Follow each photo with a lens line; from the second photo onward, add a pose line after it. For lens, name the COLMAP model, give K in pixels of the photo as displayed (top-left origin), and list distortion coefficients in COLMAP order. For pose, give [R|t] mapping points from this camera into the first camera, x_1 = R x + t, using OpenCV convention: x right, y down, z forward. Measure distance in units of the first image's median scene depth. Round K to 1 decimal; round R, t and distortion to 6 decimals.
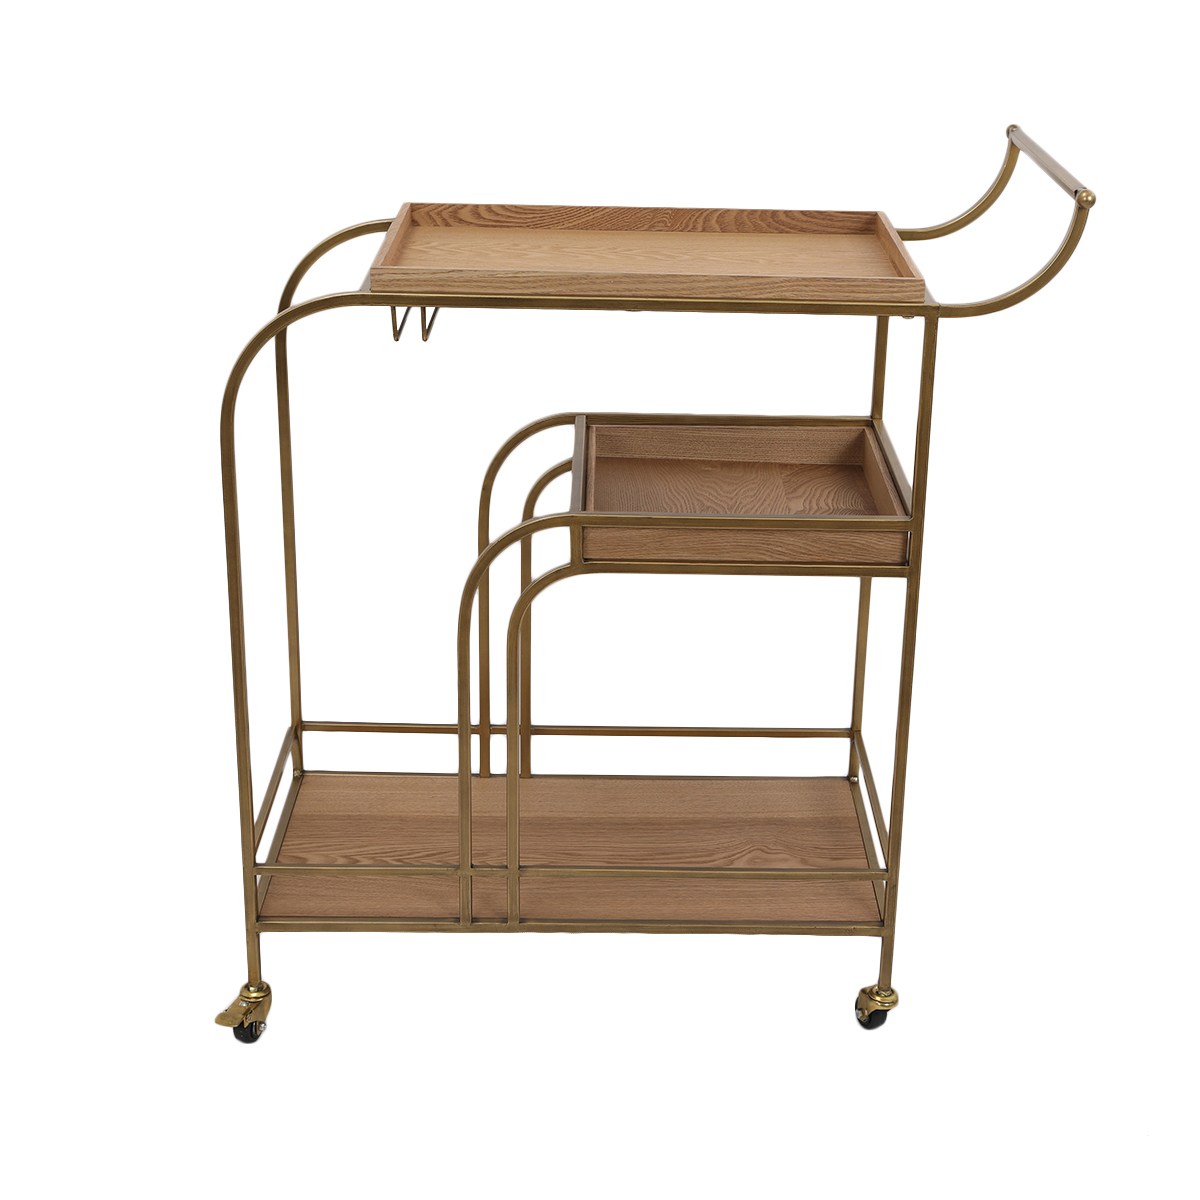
lens RADIAL K [[2118.8, 0, 600.0], [0, 2118.8, 600.0], [0, 0, 1]] dist [0.037256, 0.104453]
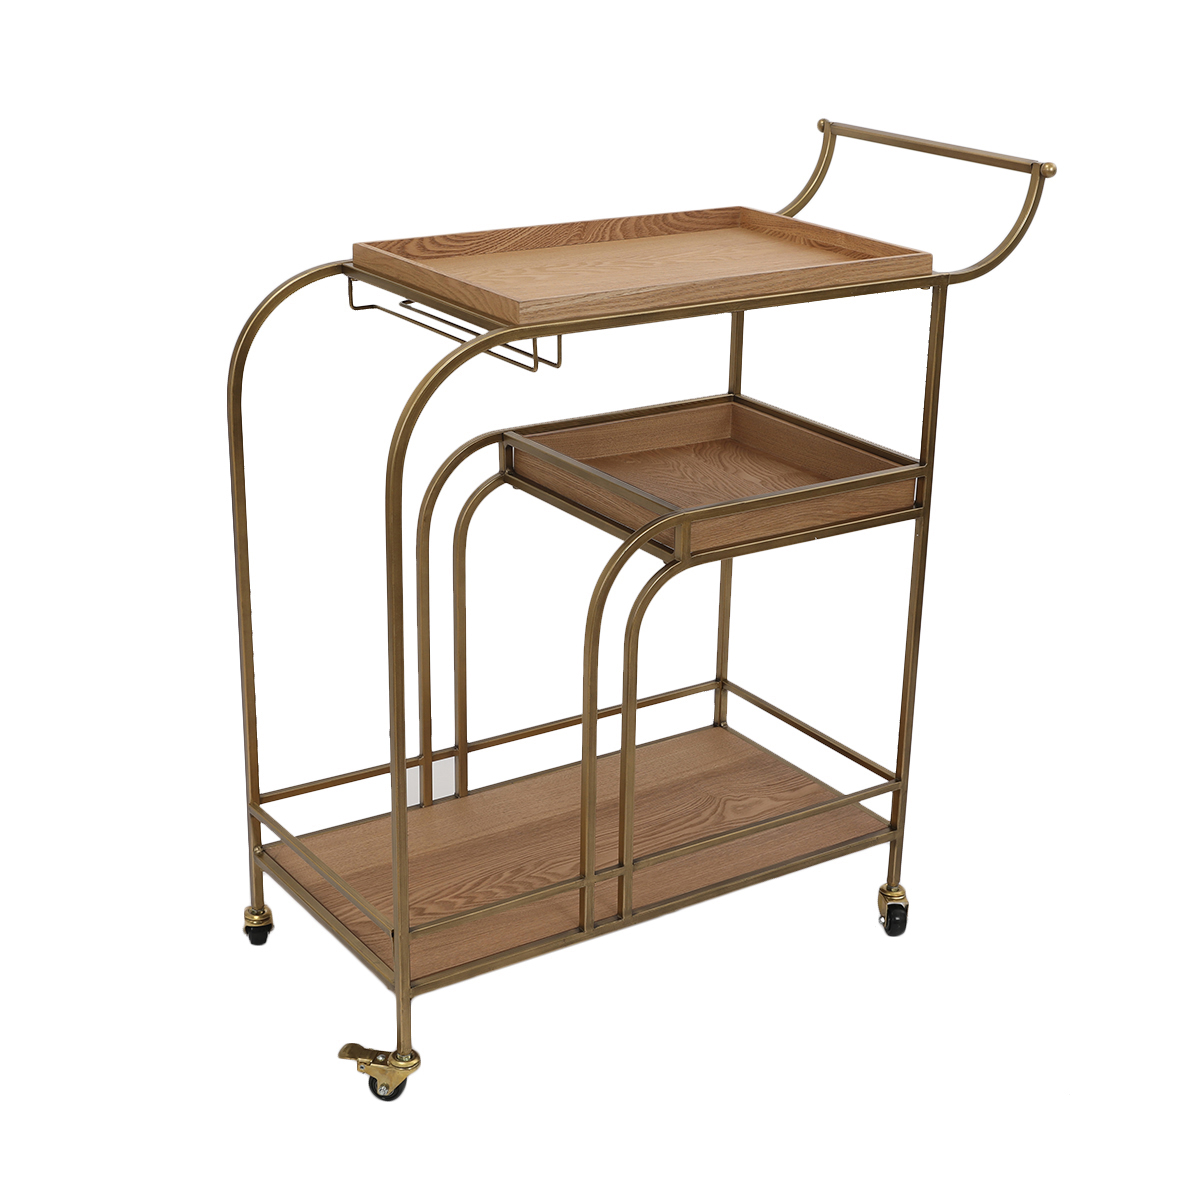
lens RADIAL K [[2006.2, 0, 600.0], [0, 2006.2, 600.0], [0, 0, 1]] dist [0.020827, -0.037696]
pose [[0.842263, -0.196144, 0.502117, -0.496791], [0.194189, 0.979317, 0.056817, -0.055989], [-0.502876, 0.049651, 0.862931, 0.146683]]
